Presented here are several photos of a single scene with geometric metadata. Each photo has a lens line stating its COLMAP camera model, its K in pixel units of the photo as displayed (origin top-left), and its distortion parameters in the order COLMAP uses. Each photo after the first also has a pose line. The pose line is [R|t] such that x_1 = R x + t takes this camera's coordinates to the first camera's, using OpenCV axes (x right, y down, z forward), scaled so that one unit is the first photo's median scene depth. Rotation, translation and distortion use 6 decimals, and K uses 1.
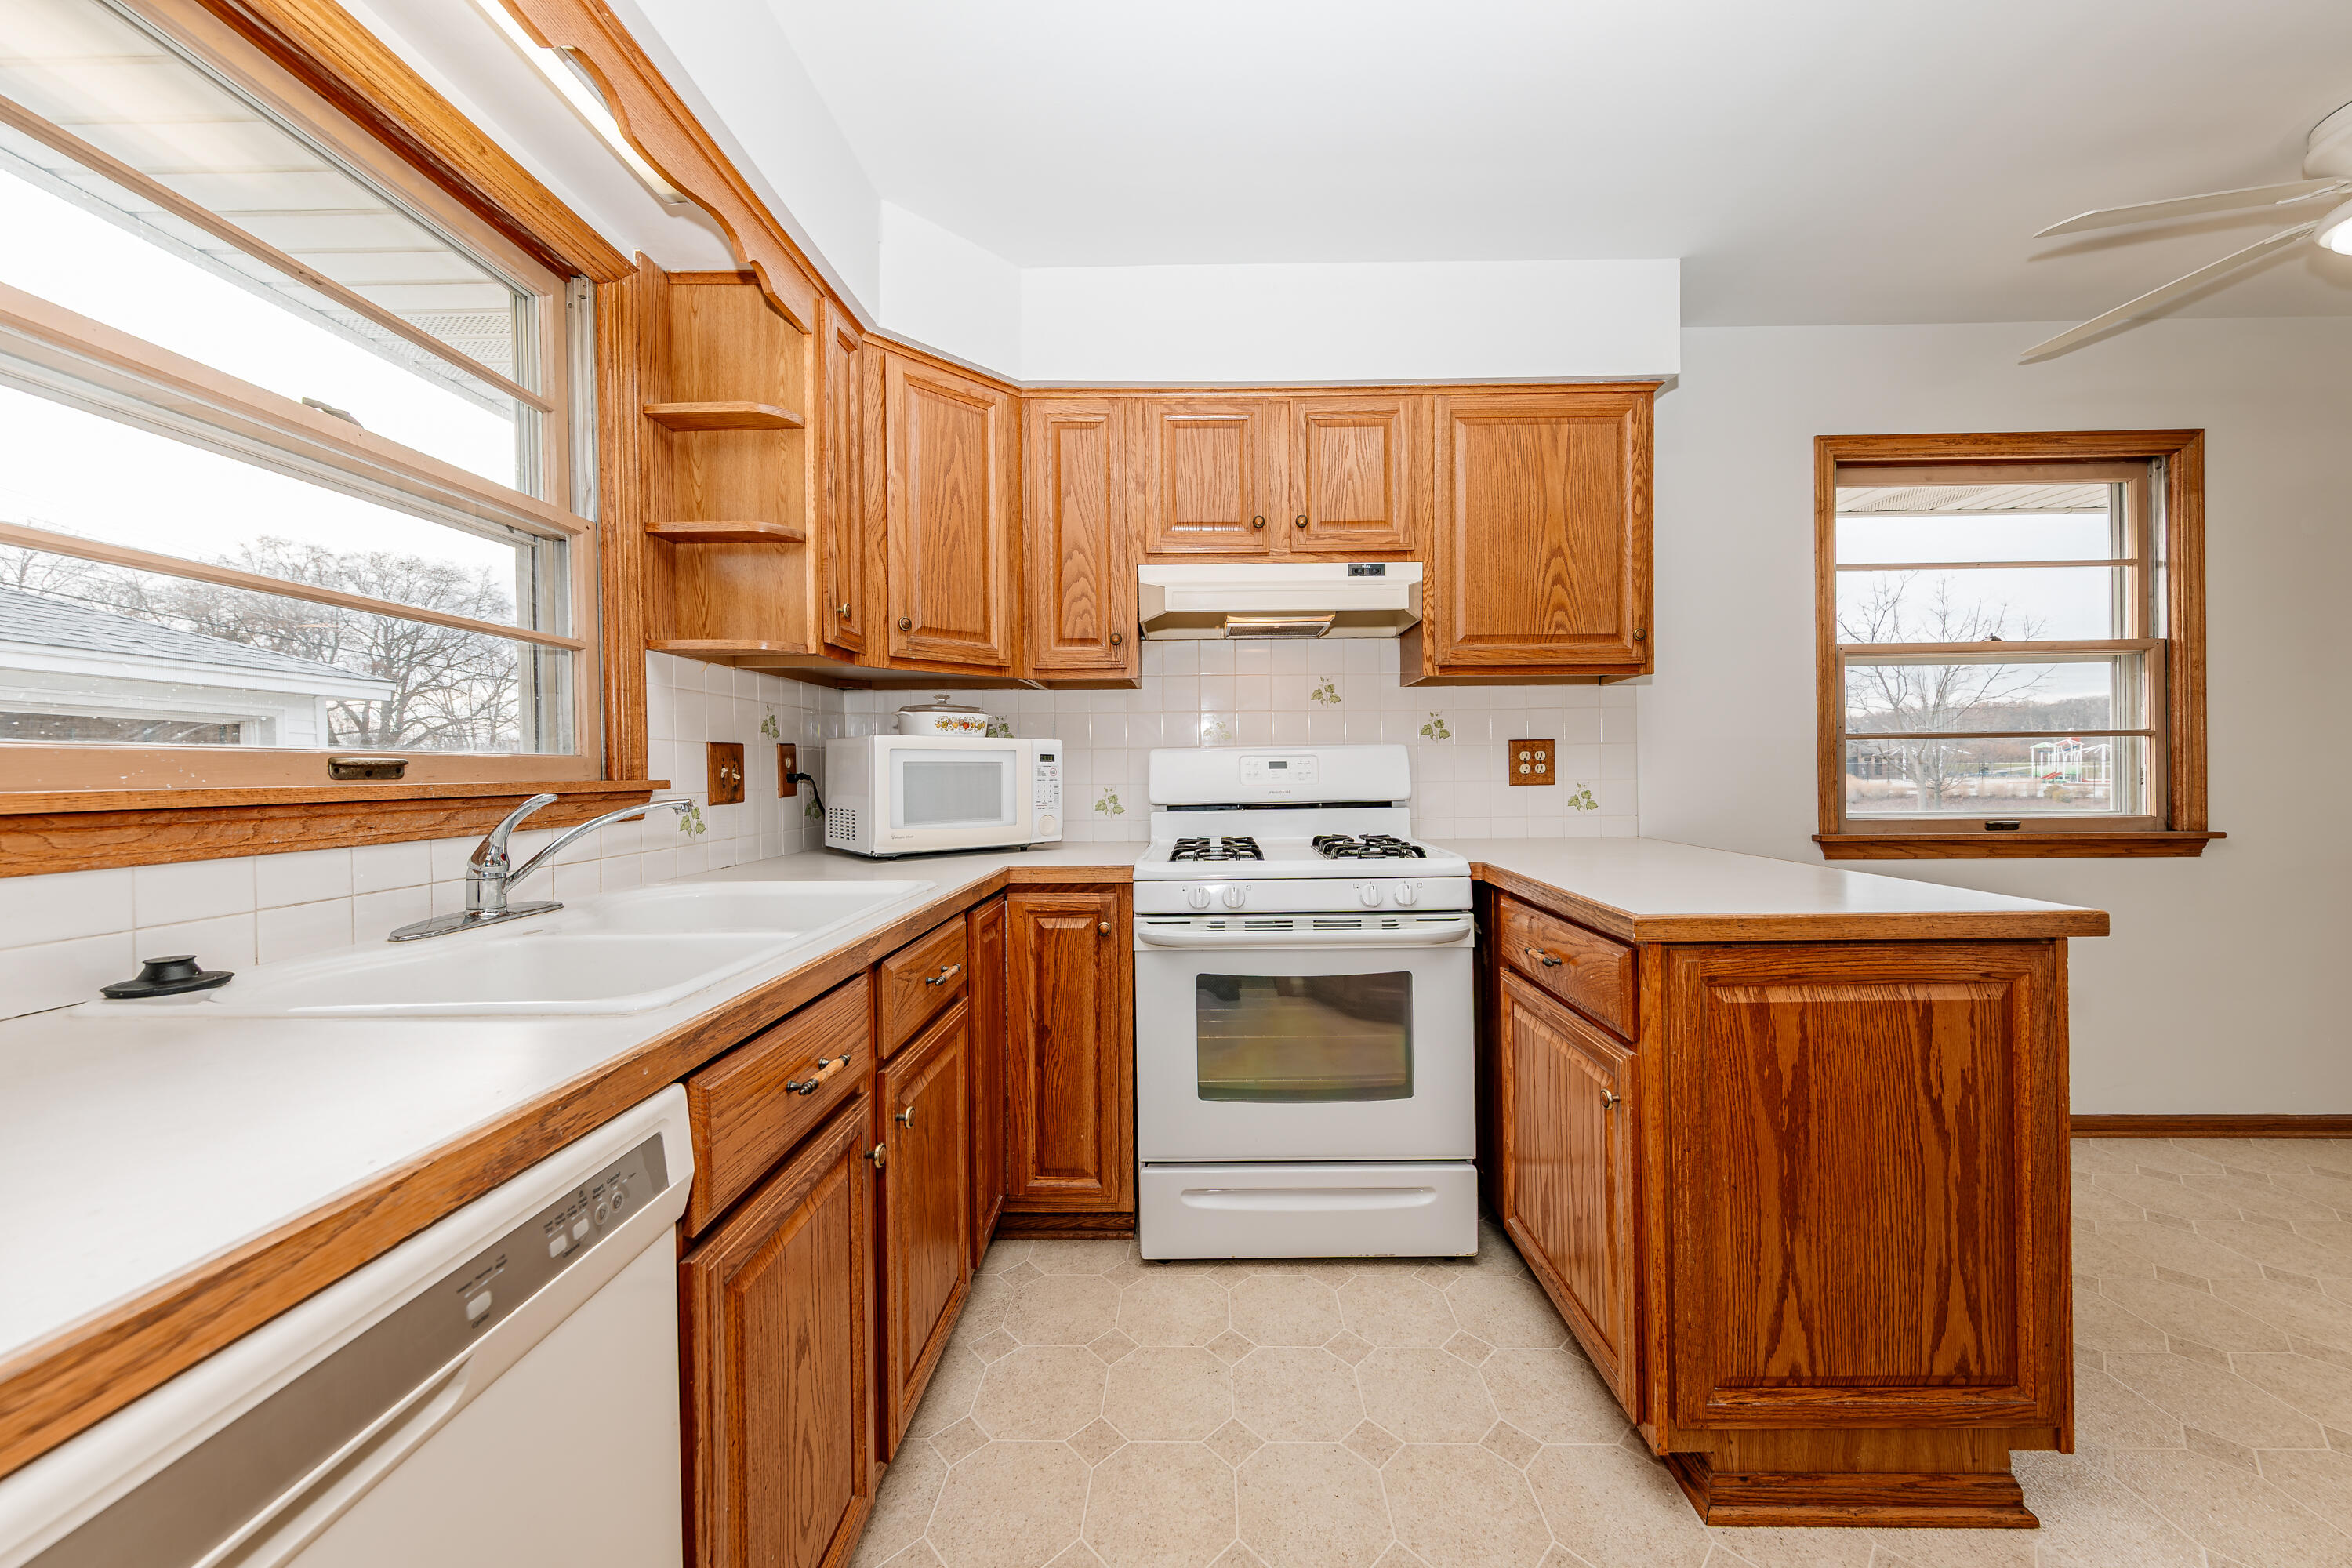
lens RADIAL K [[845.6, 0, 1199.0], [0, 845.6, 795.1], [0, 0, 1]] dist [0.002209, -0.000848]
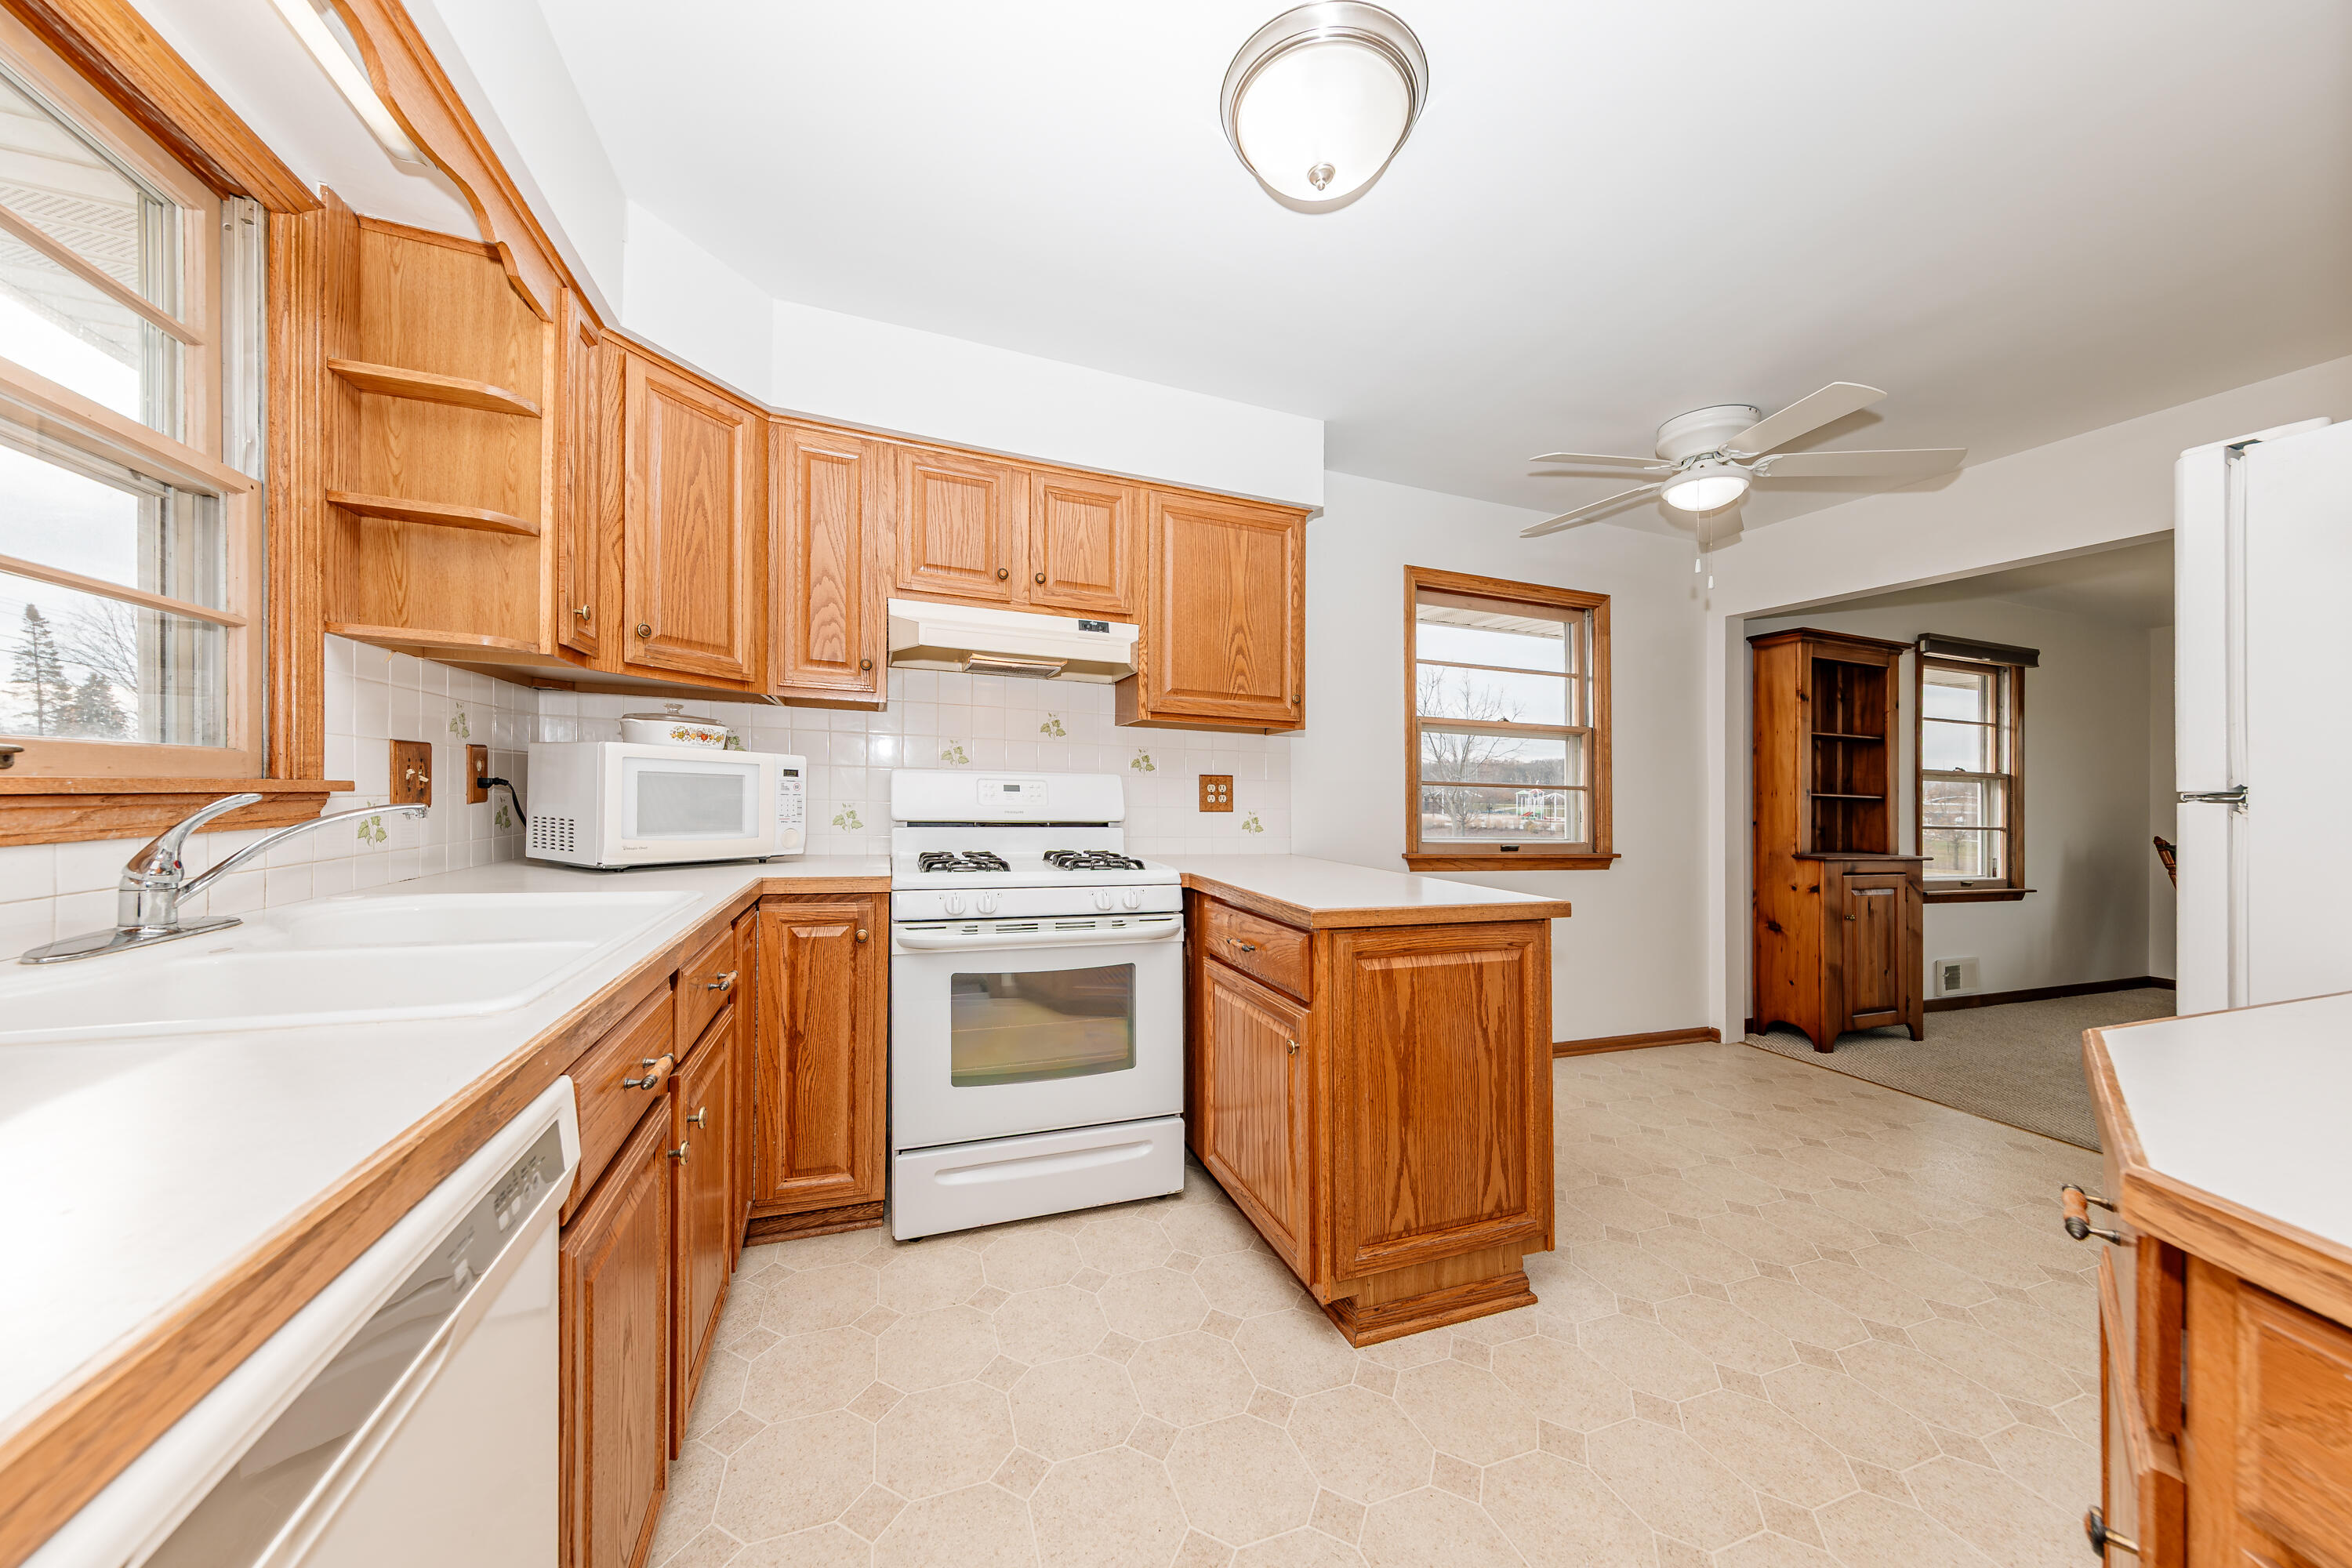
lens RADIAL K [[789.3, 0, 1176.0], [0, 789.3, 784.0], [0, 0, 1]] dist [0.000267, -0.000124]
pose [[0.931369, 0.039334, 0.361946, -0.111507], [-0.024724, 0.998685, -0.044909, 0.001352], [-0.363237, 0.032878, 0.931116, -0.082192]]
